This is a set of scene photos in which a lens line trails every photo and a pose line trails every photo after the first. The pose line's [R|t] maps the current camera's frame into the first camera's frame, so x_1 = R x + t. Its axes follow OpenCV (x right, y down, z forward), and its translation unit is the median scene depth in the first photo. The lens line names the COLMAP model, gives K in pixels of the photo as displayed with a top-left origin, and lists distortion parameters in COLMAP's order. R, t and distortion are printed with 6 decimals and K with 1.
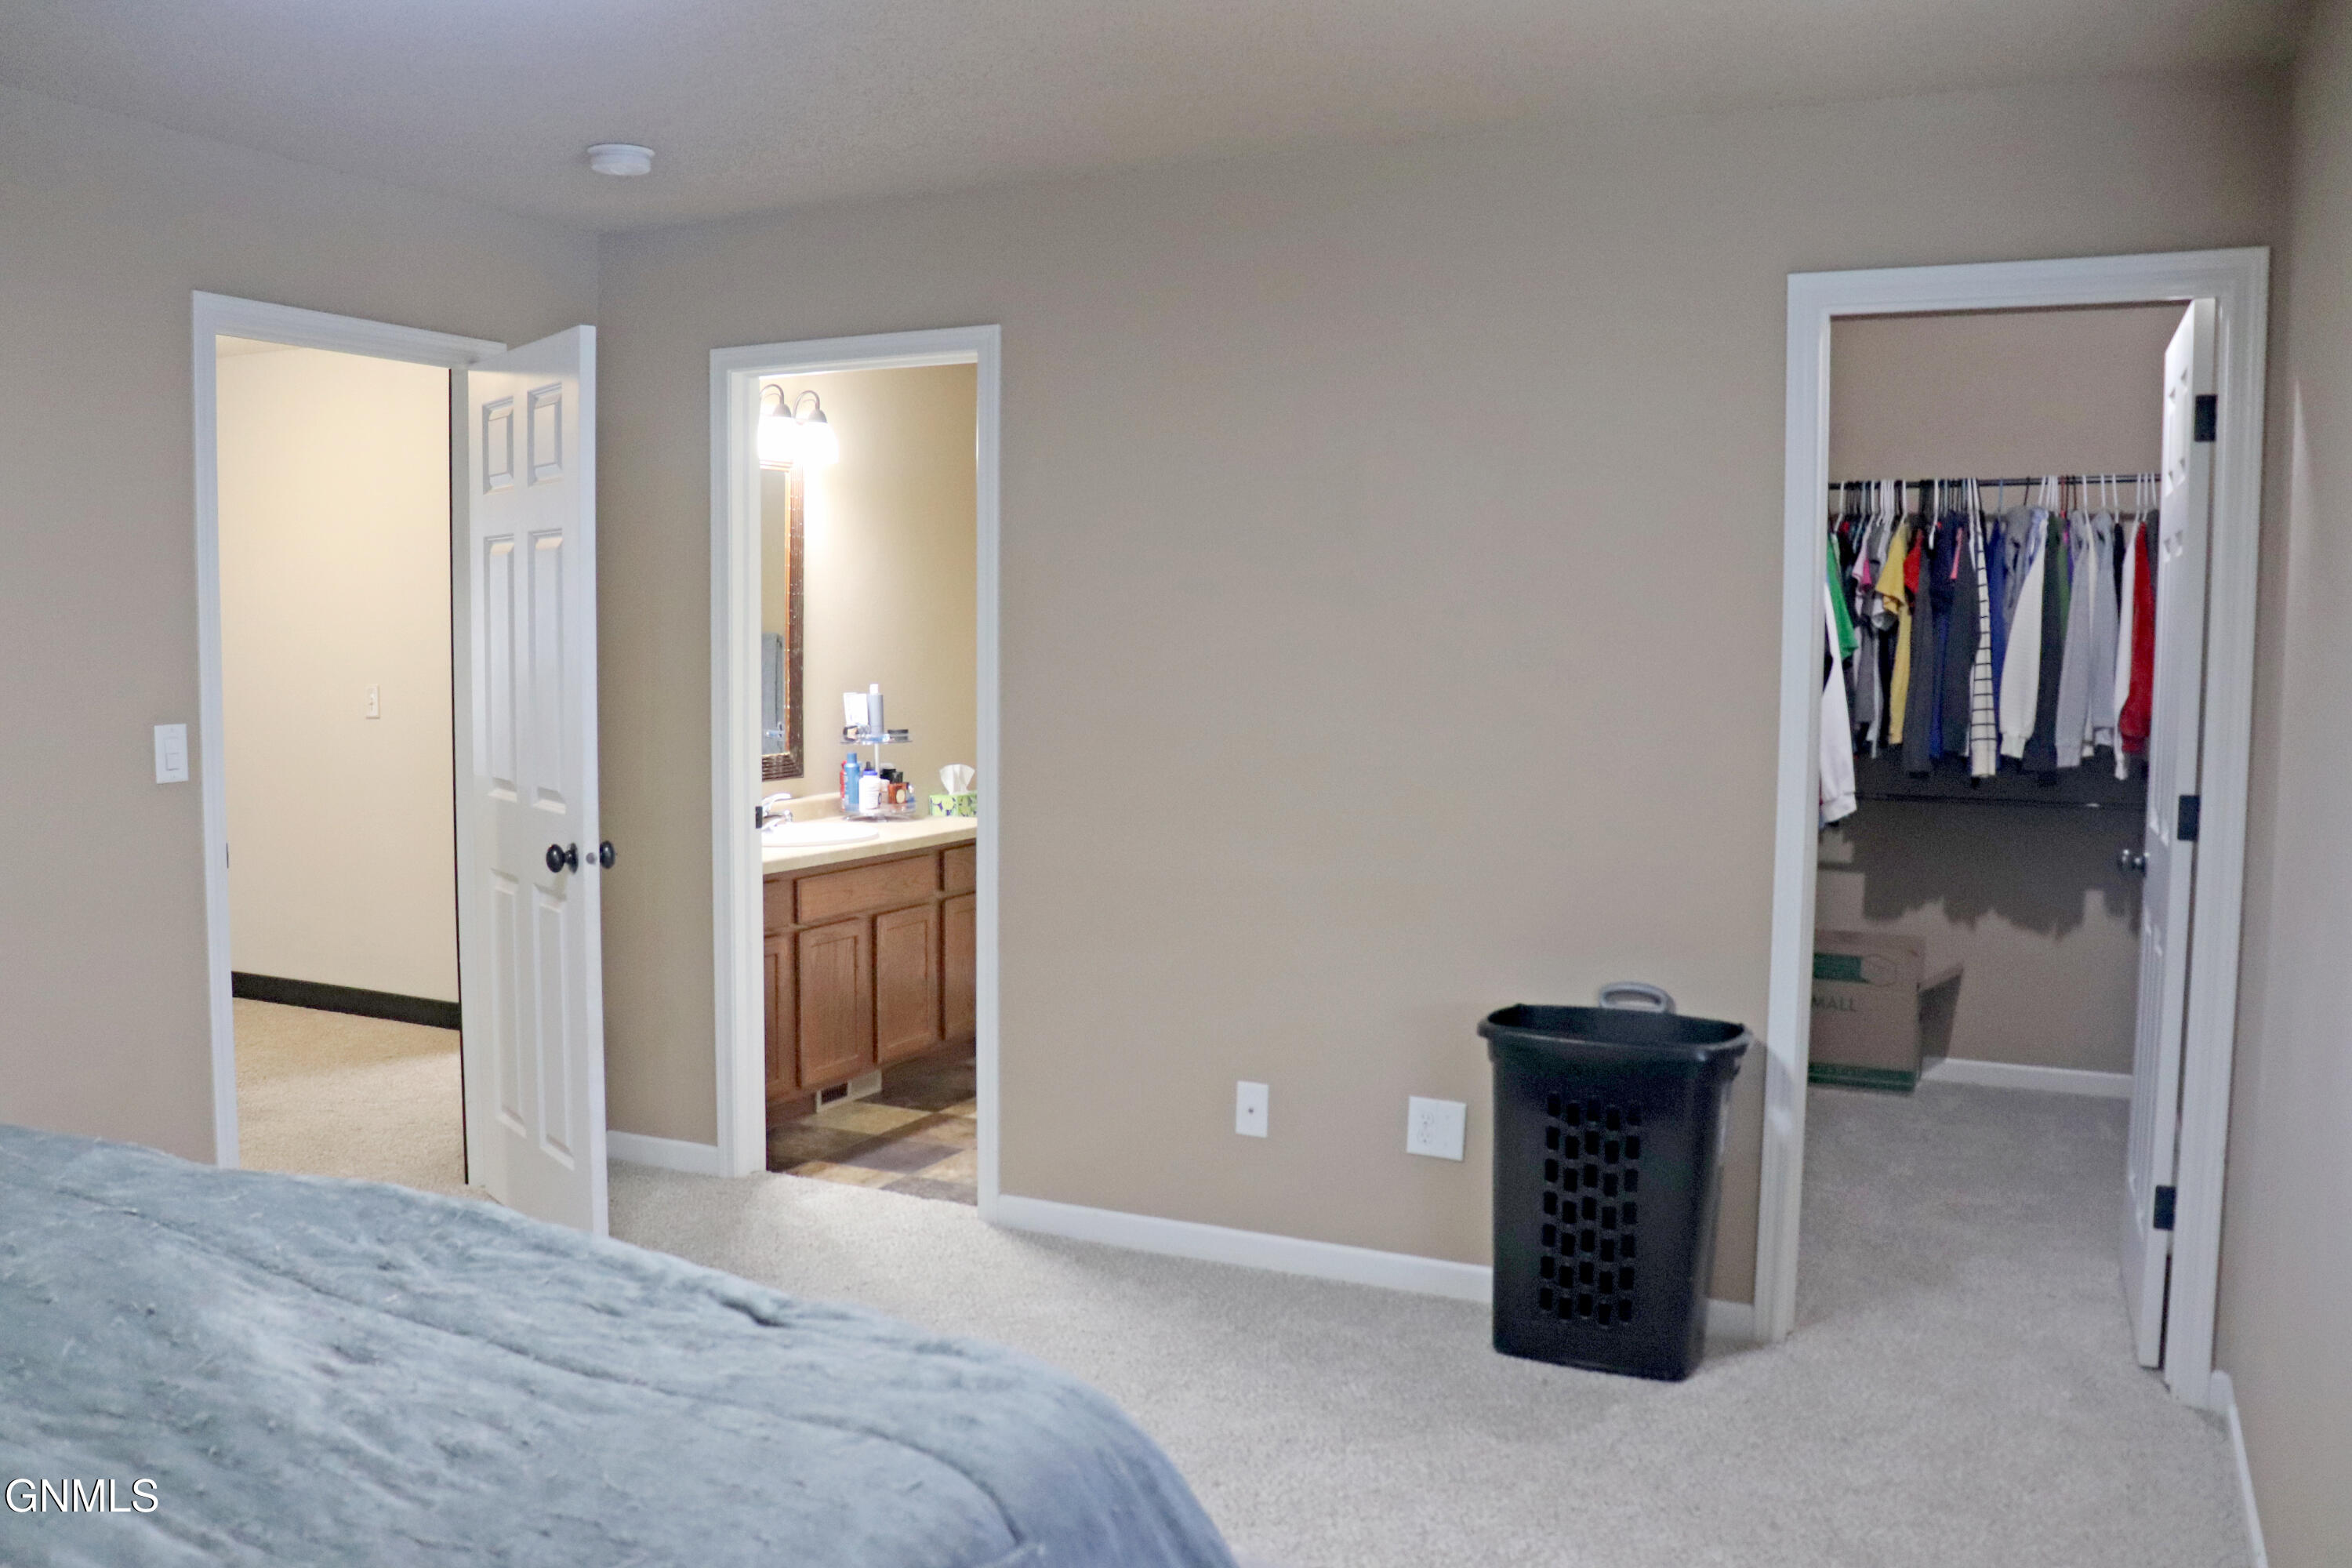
lens RADIAL K [[1948.9, 0, 1162.5], [0, 1948.9, 781.9], [0, 0, 1]] dist [-0.176565, 0.163282]
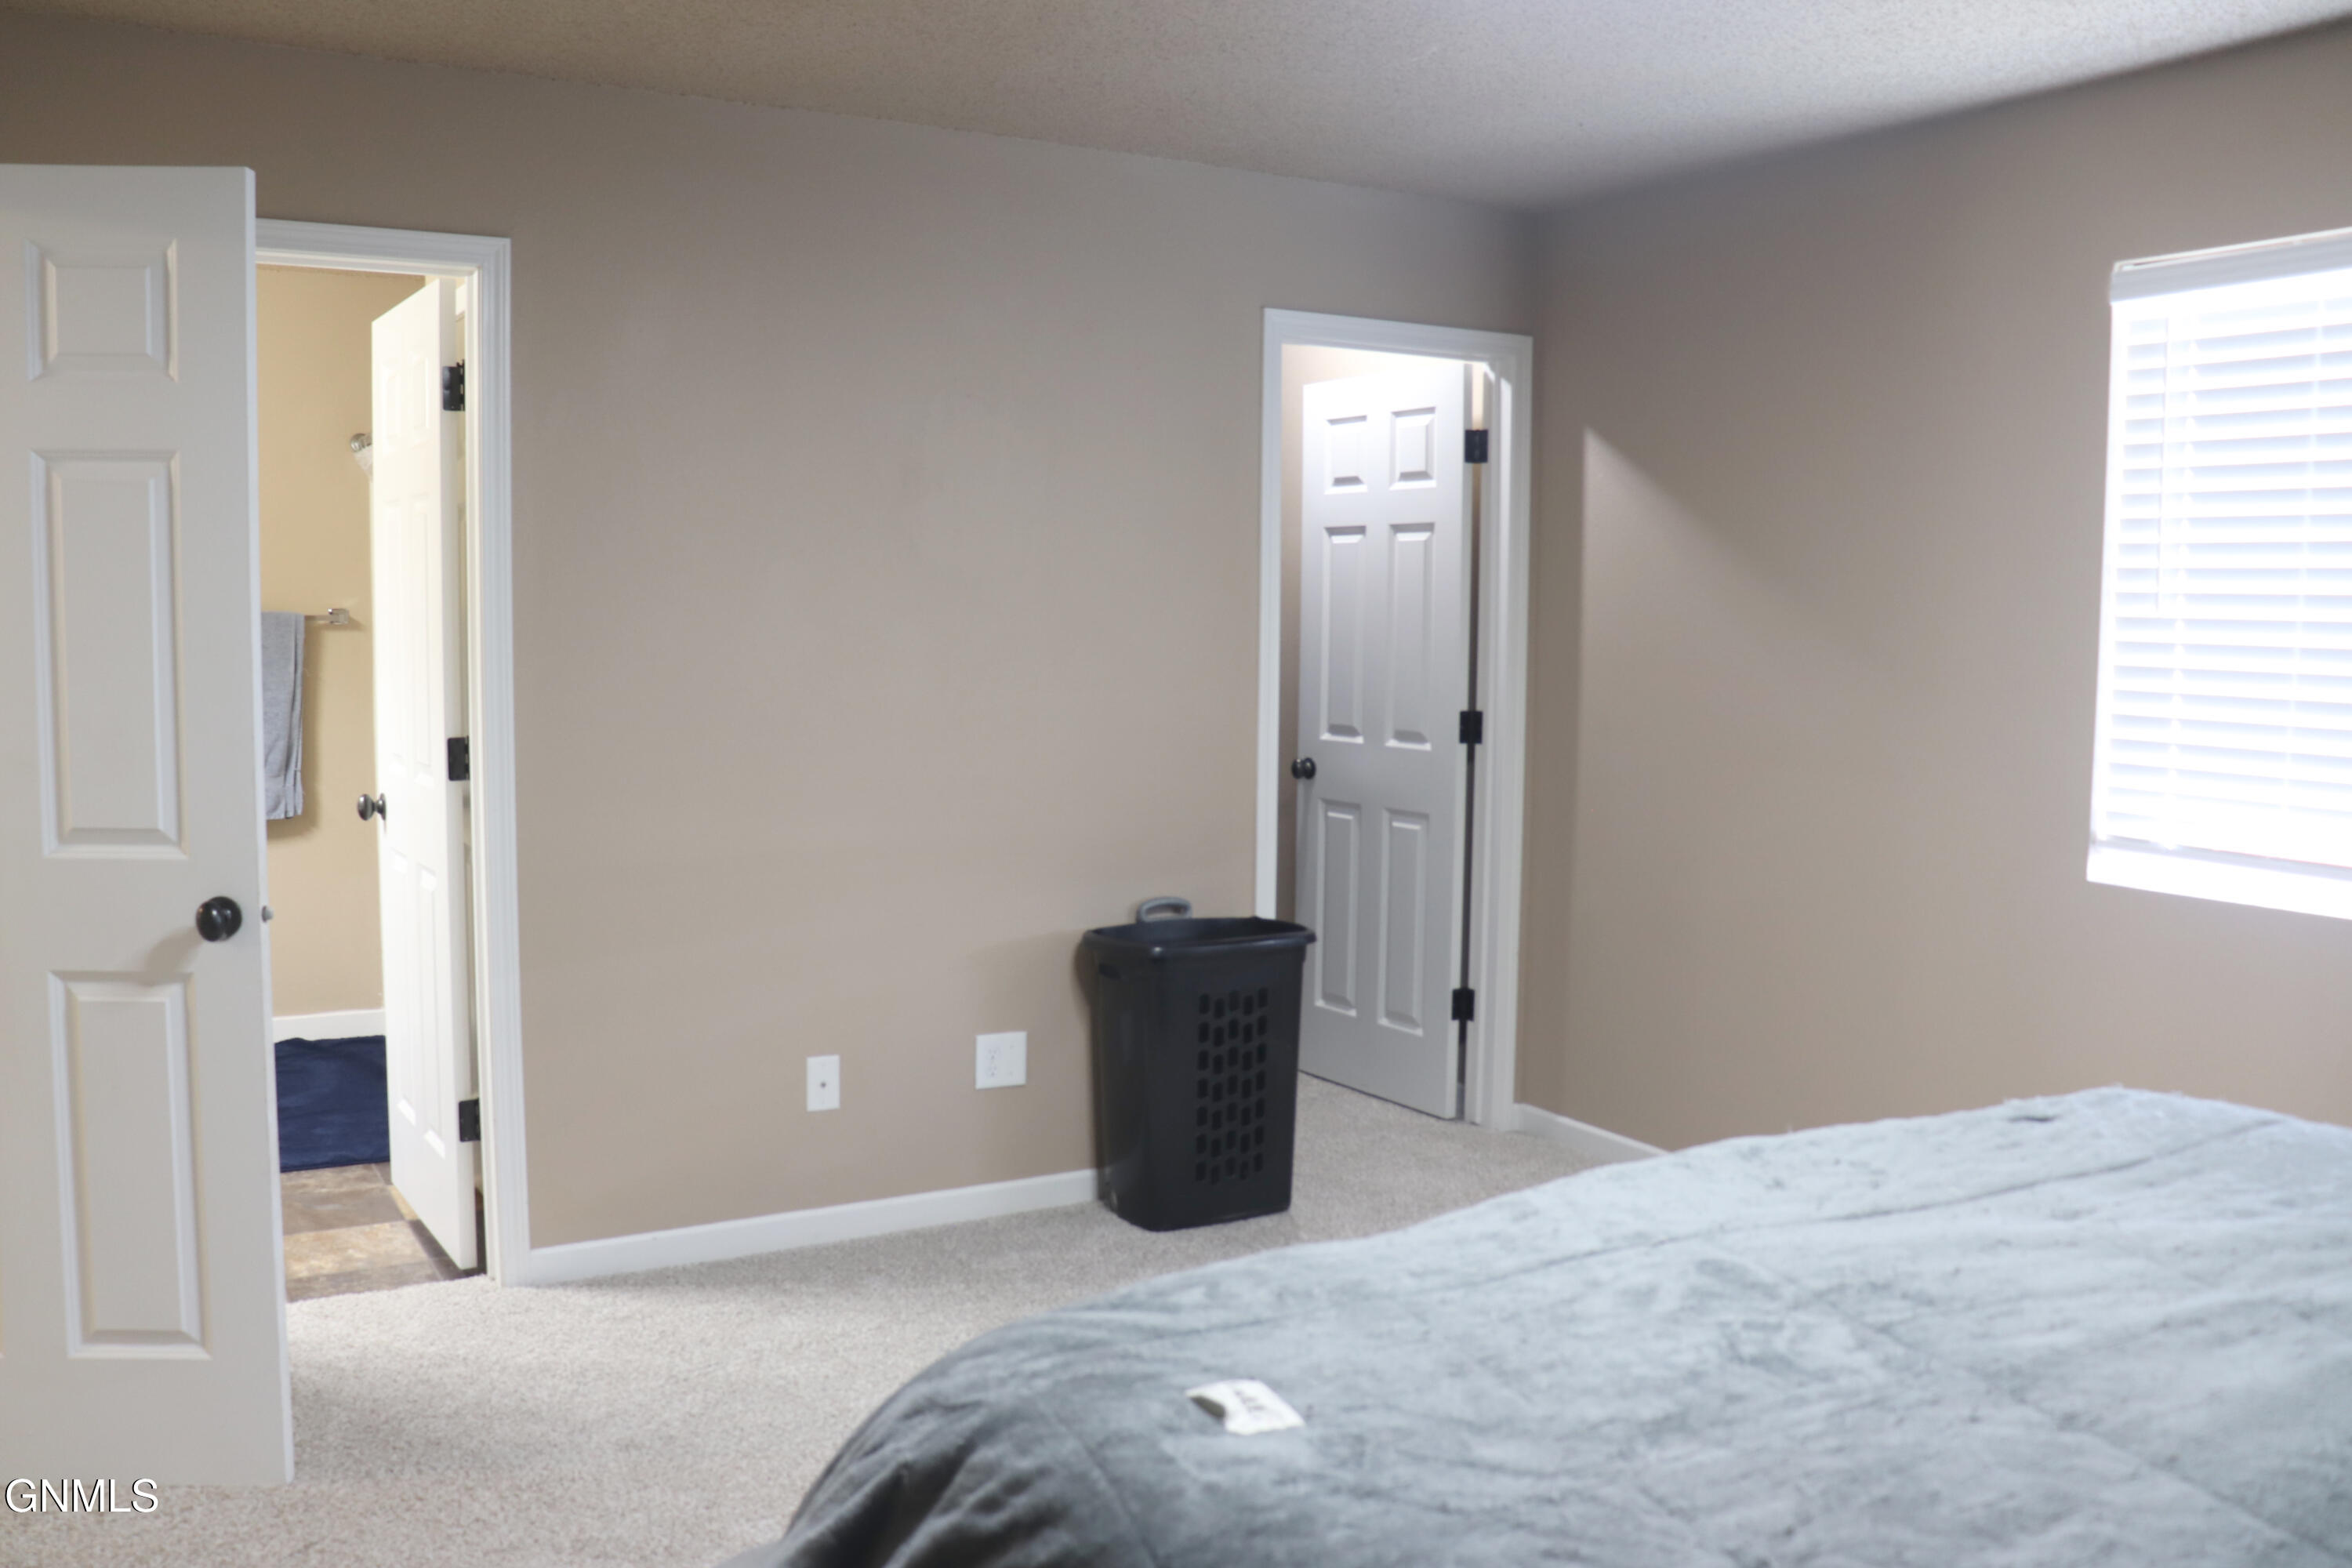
lens RADIAL K [[1948.9, 0, 1162.5], [0, 1948.9, 781.9], [0, 0, 1]] dist [-0.176565, 0.163282]
pose [[0.553601, -0.077851, 0.829135, -0.443397], [0.058124, 0.996805, 0.054786, -0.018576], [-0.830751, 0.017863, 0.556357, 0.206712]]
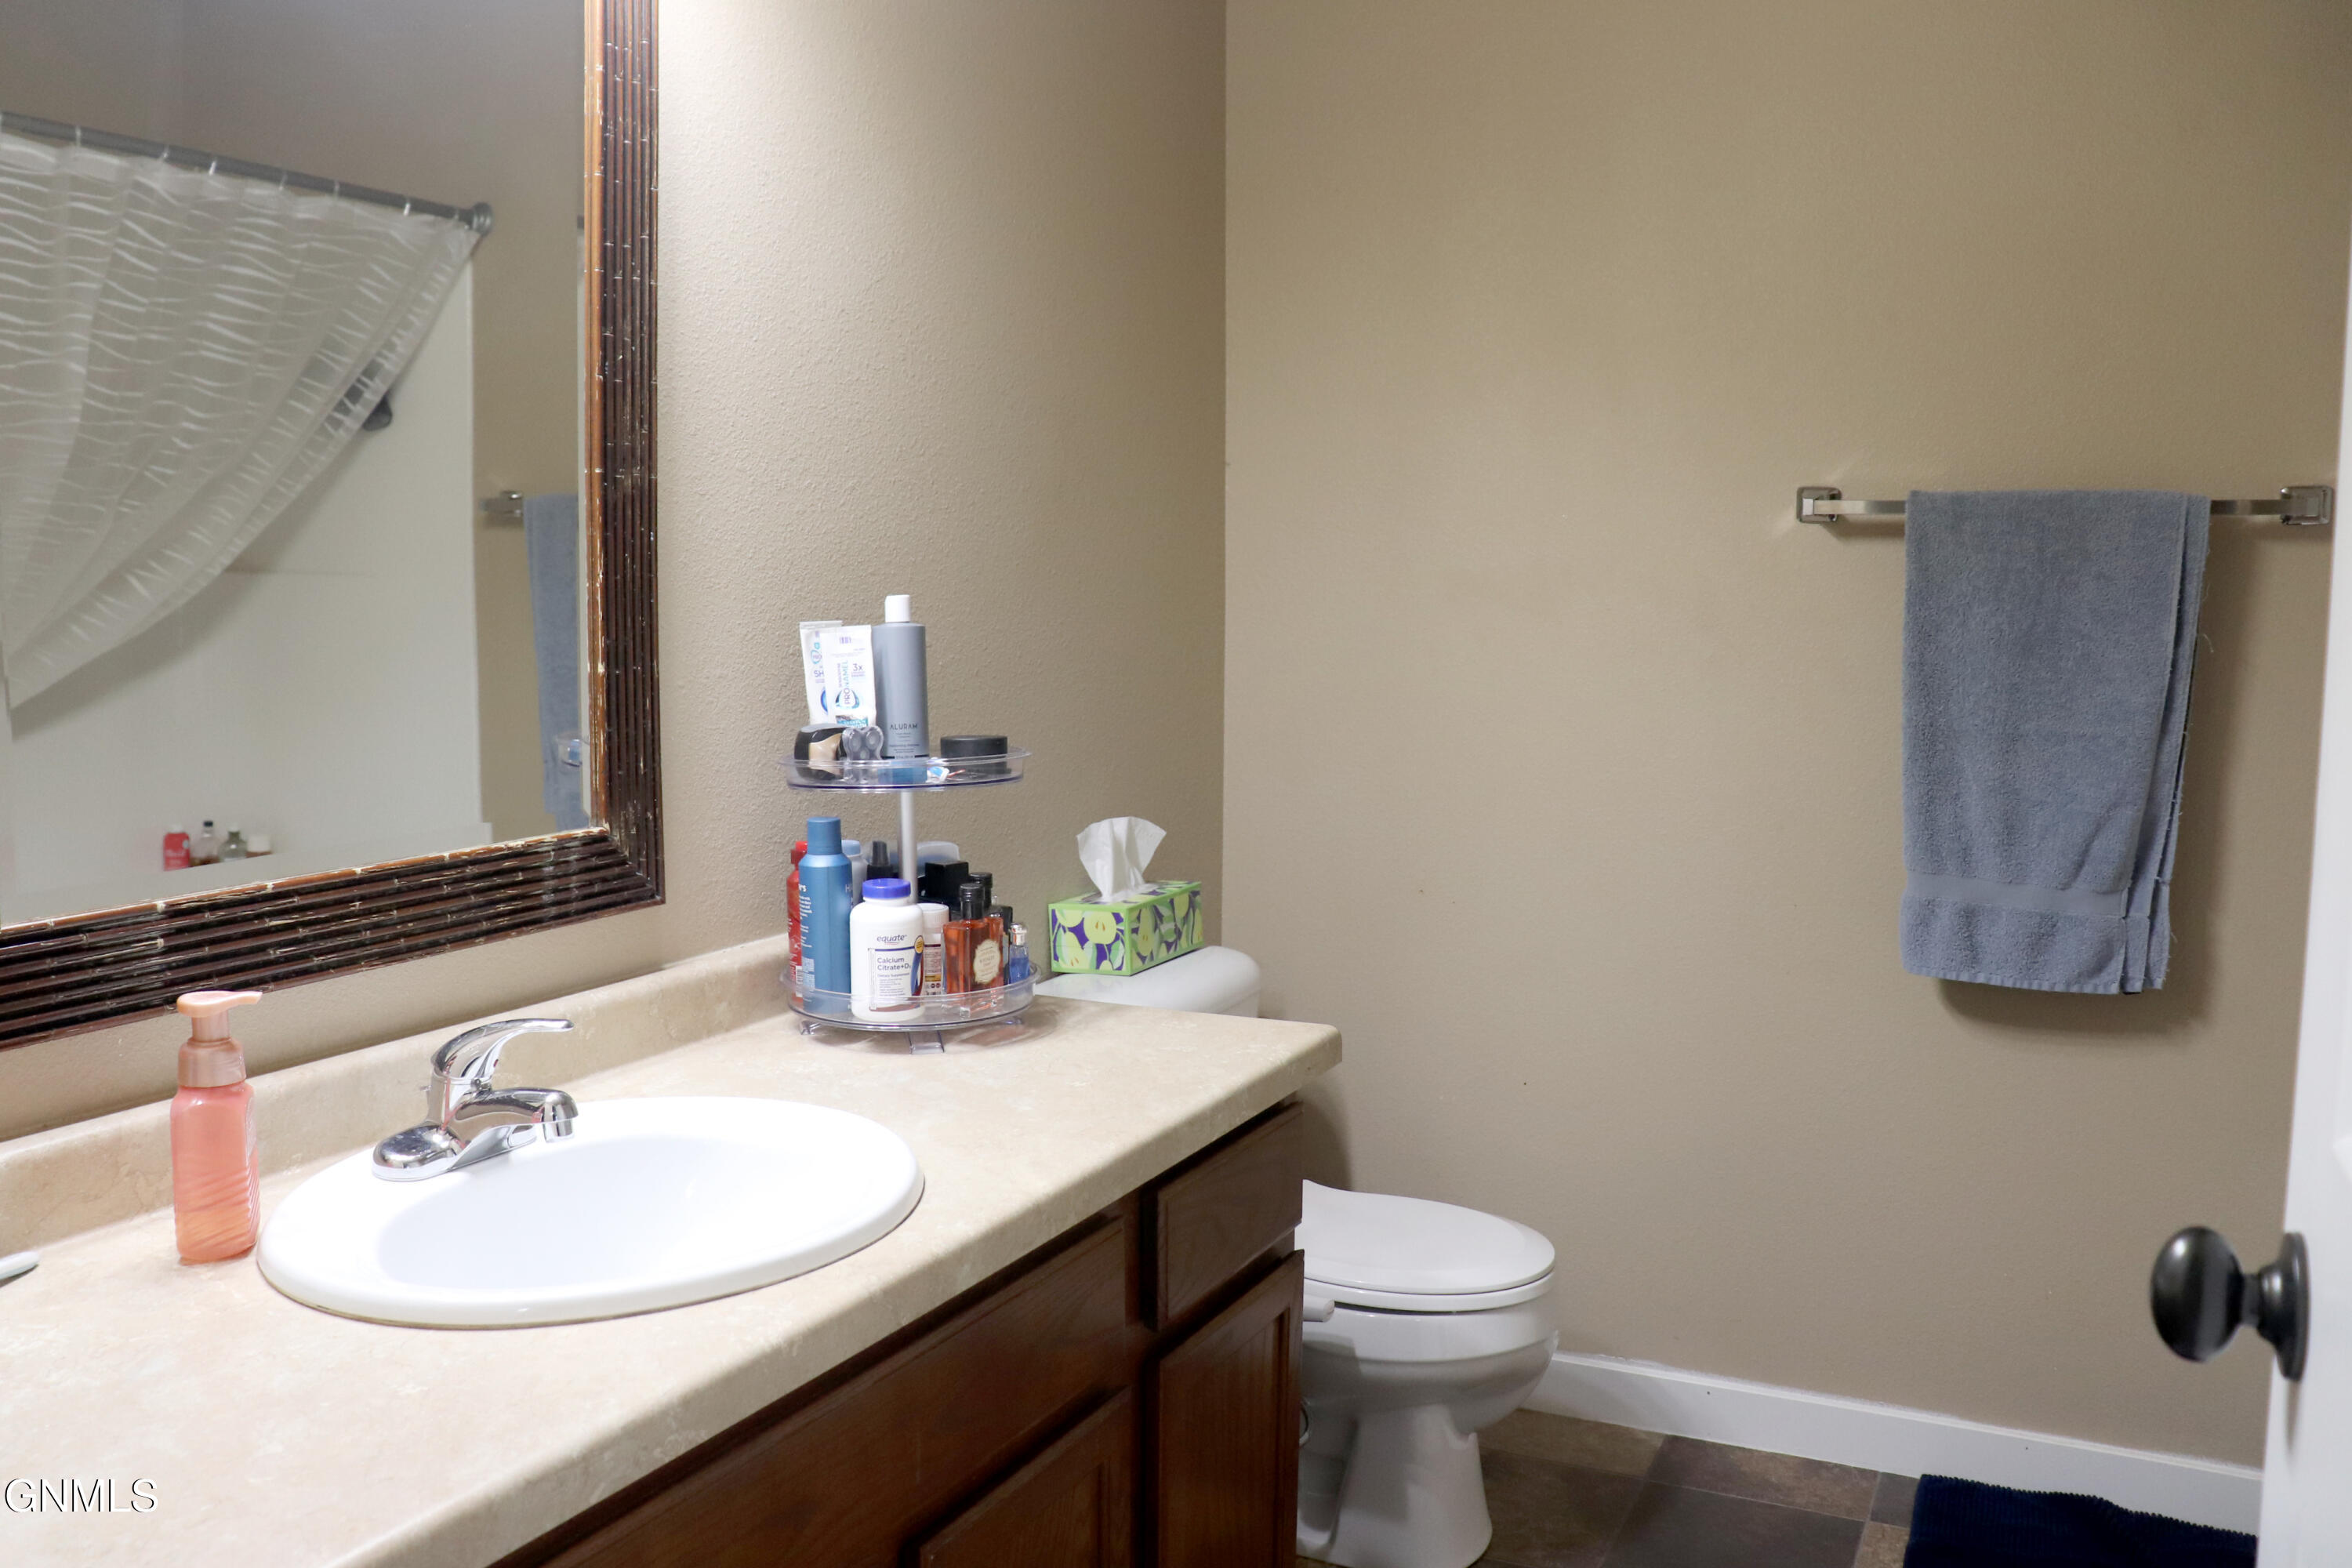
lens RADIAL K [[1948.9, 0, 1162.5], [0, 1948.9, 781.9], [0, 0, 1]] dist [-0.176565, 0.163282]
pose [[0.999926, -0.002086, -0.011977, -0.103788], [0.002423, 0.999600, 0.028179, -0.029208], [0.011914, -0.028206, 0.999531, 0.698937]]
